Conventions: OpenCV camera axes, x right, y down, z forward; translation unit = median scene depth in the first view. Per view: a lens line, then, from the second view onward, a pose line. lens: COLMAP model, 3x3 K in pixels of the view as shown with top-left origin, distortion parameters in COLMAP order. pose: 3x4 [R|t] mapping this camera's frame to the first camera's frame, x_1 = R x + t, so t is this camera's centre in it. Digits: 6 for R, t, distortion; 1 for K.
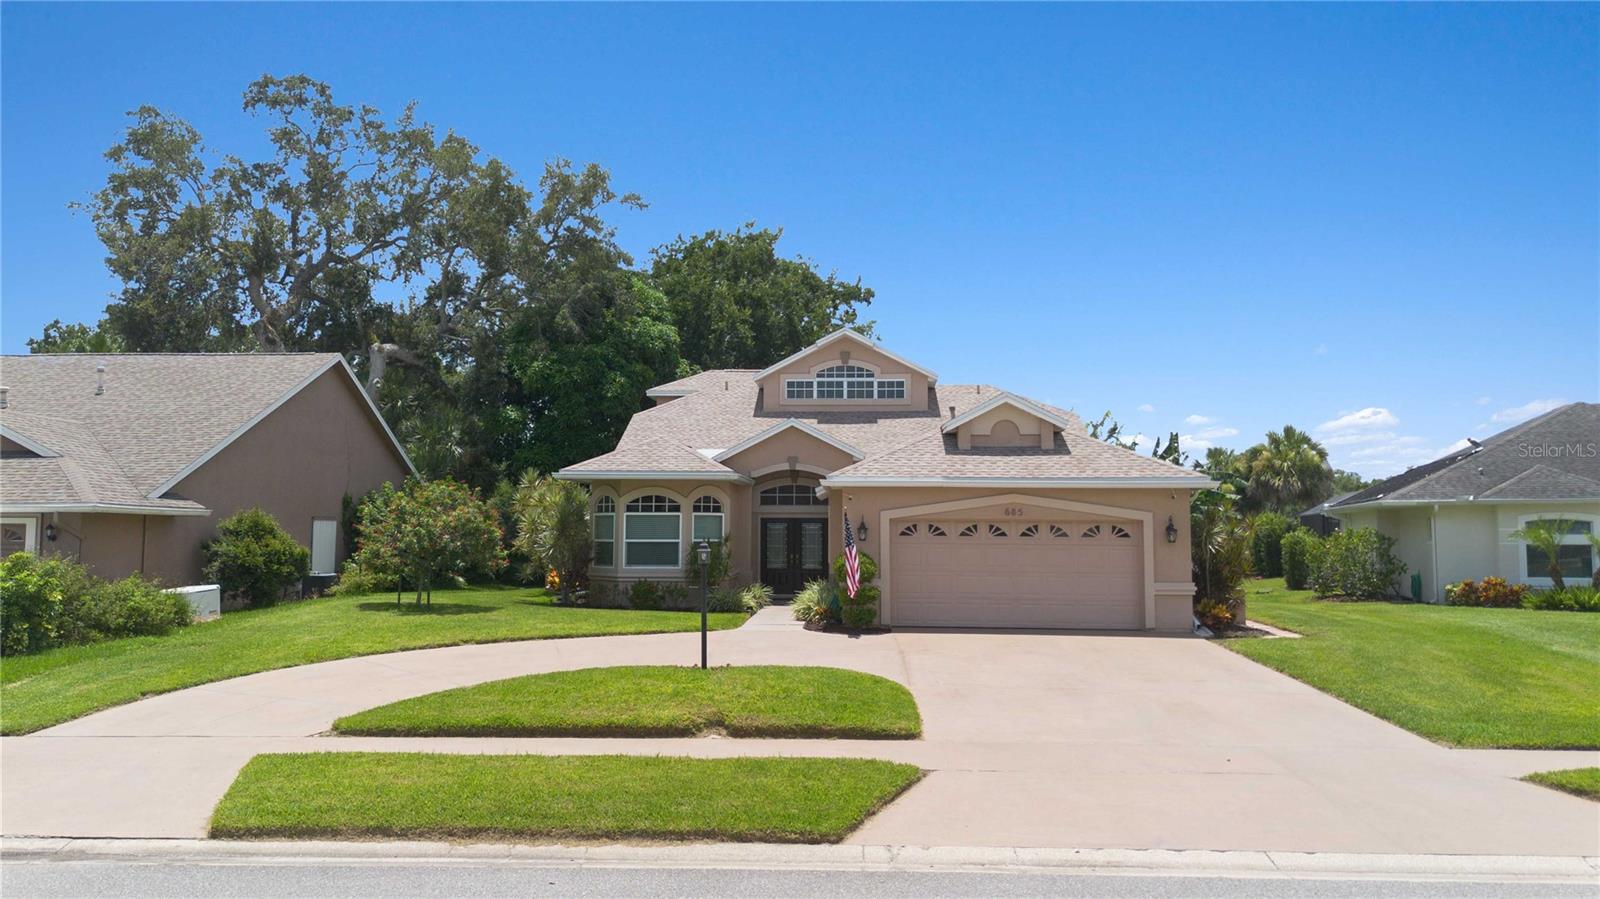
lens RADIAL K [[1151.2, 0, 799.1], [0, 1151.2, 448.4], [0, 0, 1]] dist [0.040783, -0.013478]
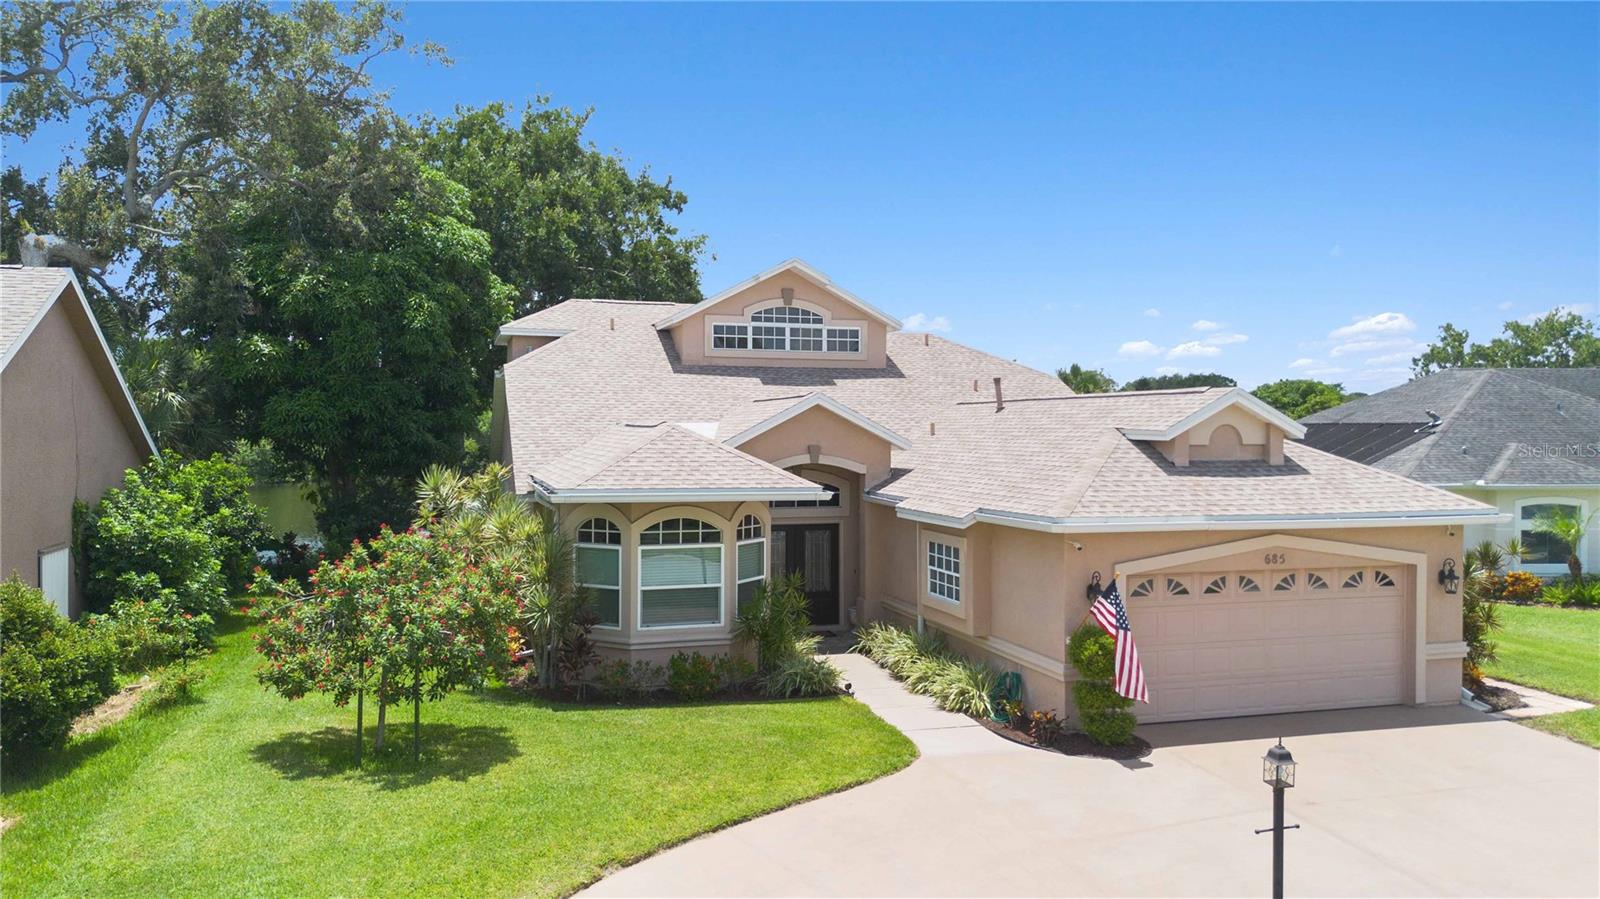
lens RADIAL K [[1151.2, 0, 801.3], [0, 1151.2, 453.9], [0, 0, 1]] dist [0.040783, -0.013478]
pose [[0.938624, -0.009061, 0.344824, -0.219426], [-0.024054, 0.995502, 0.091634, -0.045062], [-0.344103, -0.094304, 0.934184, 0.266483]]
